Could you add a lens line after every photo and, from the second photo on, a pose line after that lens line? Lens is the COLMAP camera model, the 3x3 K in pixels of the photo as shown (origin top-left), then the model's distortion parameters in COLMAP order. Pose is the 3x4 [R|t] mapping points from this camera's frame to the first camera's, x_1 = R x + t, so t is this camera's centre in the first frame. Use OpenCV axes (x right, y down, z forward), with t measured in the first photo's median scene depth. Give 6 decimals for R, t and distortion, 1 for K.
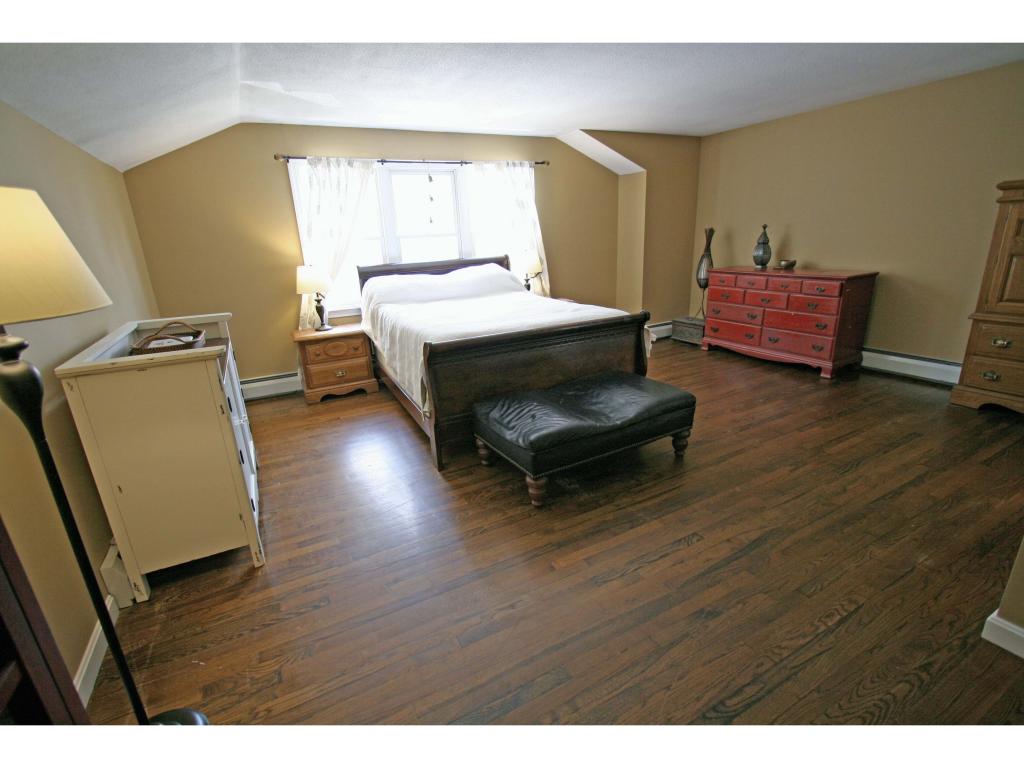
lens RADIAL K [[480.0, 0, 512.0], [0, 480.0, 384.0], [0, 0, 1]] dist [-0.000212, 0.000081]
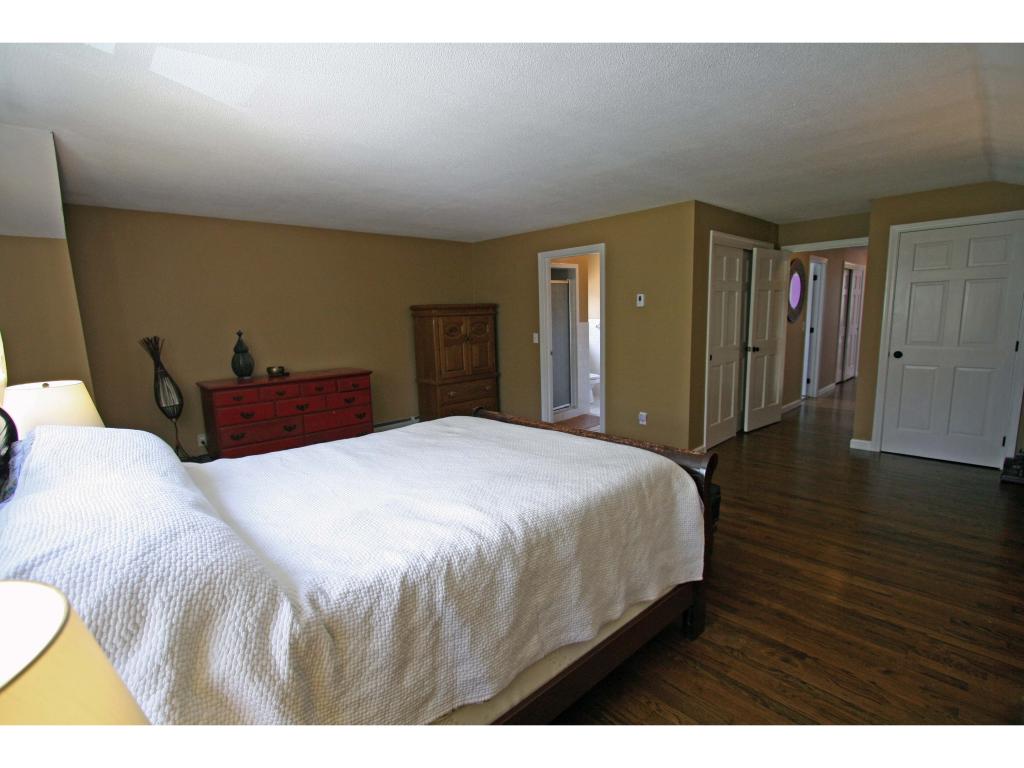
lens RADIAL K [[480.0, 0, 512.0], [0, 480.0, 384.0], [0, 0, 1]] dist [-0.000212, 0.000081]
pose [[-0.230632, -0.087699, 0.969081, -0.454525], [0.327053, 0.931001, 0.162089, -0.225810], [-0.916431, 0.354323, -0.186037, 0.753872]]
